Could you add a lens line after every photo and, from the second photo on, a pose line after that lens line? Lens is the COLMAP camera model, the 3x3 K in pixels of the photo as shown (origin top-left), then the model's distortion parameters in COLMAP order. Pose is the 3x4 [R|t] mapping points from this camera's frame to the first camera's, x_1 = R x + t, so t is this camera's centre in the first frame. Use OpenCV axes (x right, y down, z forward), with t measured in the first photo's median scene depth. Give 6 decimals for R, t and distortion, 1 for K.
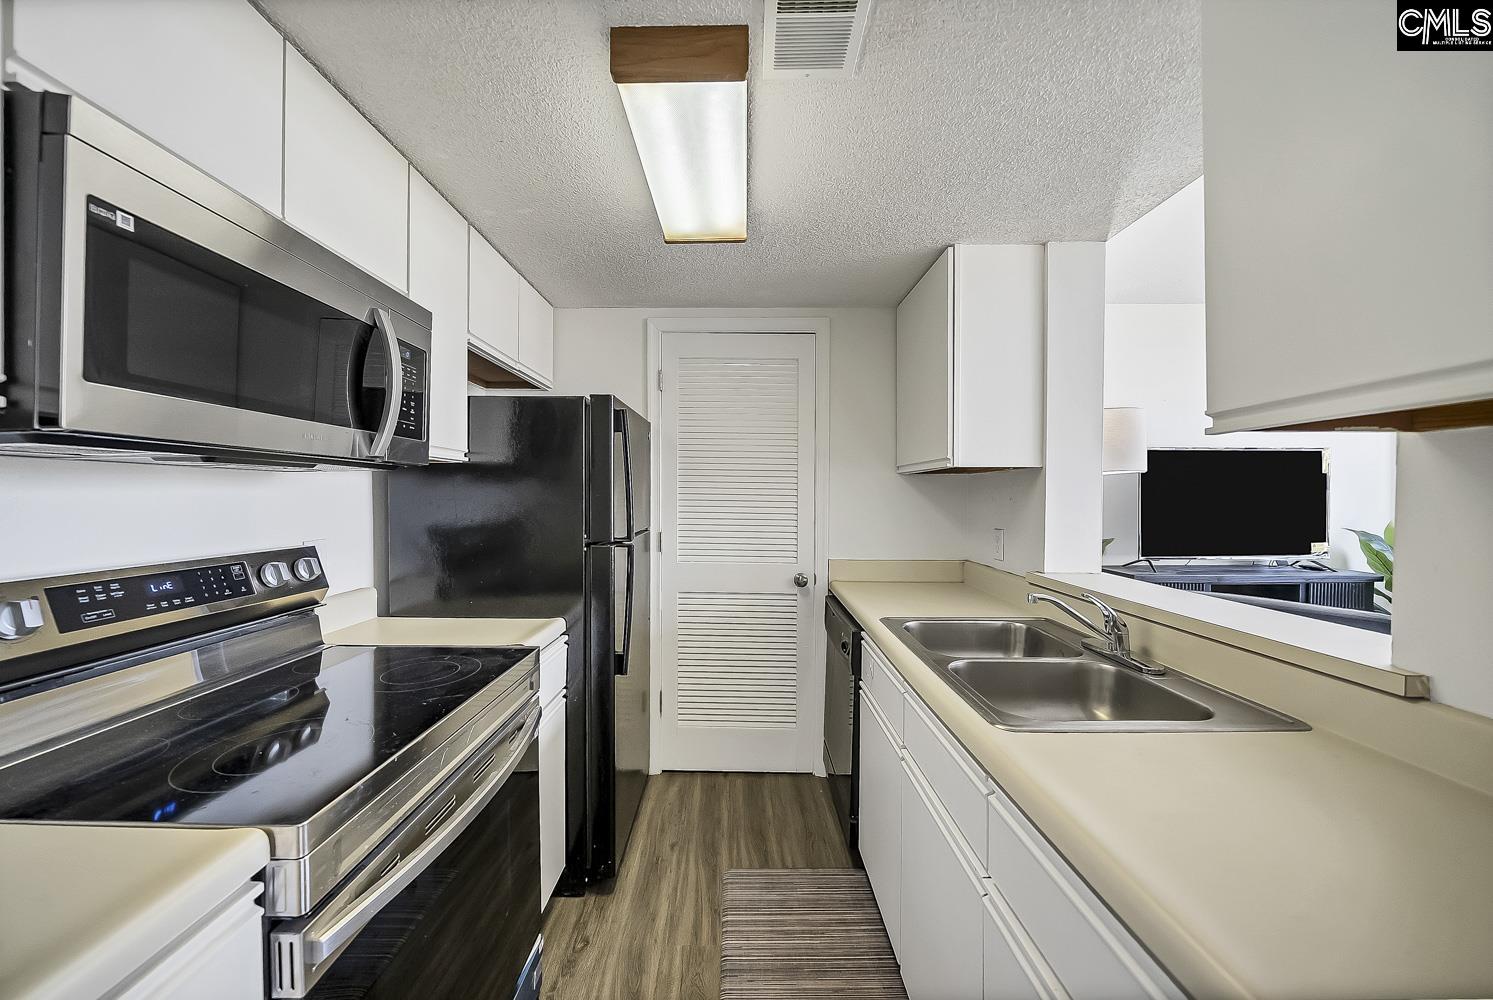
lens RADIAL K [[519.2, 0, 737.3], [0, 519.2, 501.6], [0, 0, 1]] dist [-0.008236, -0.000298]
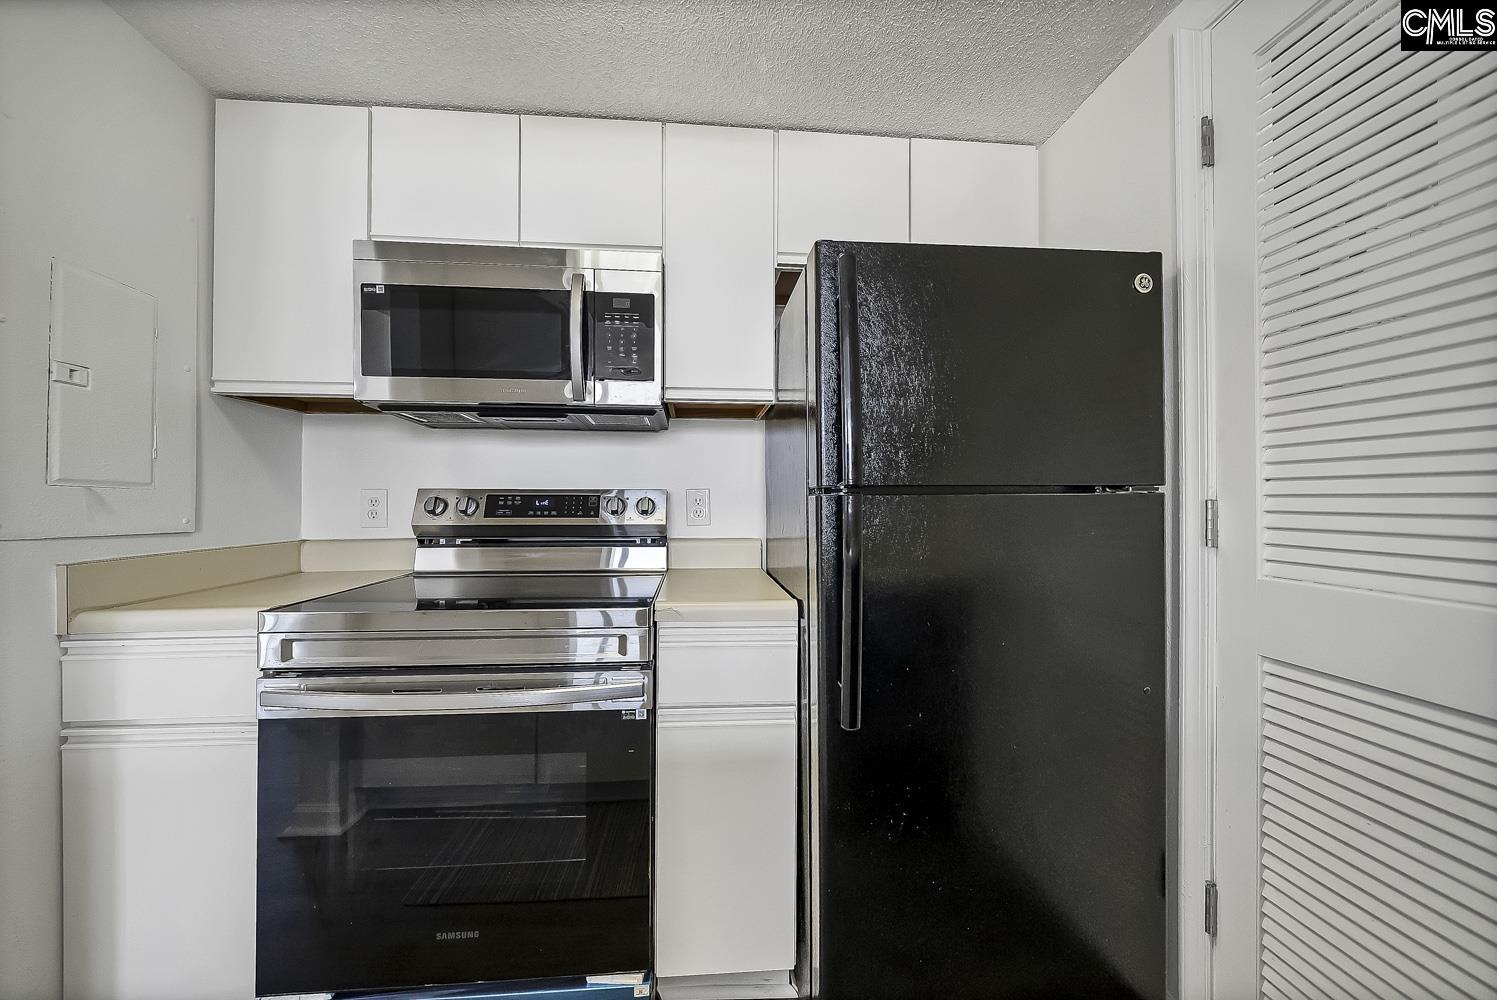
lens RADIAL K [[520.6, 0, 739.3], [0, 520.6, 501.6], [0, 0, 1]] dist [-0.008236, -0.000298]
pose [[0.090623, -0.008015, -0.995853, 0.576993], [-0.011233, 0.999896, -0.009070, 0.169627], [0.995822, 0.012009, 0.090524, 1.467150]]
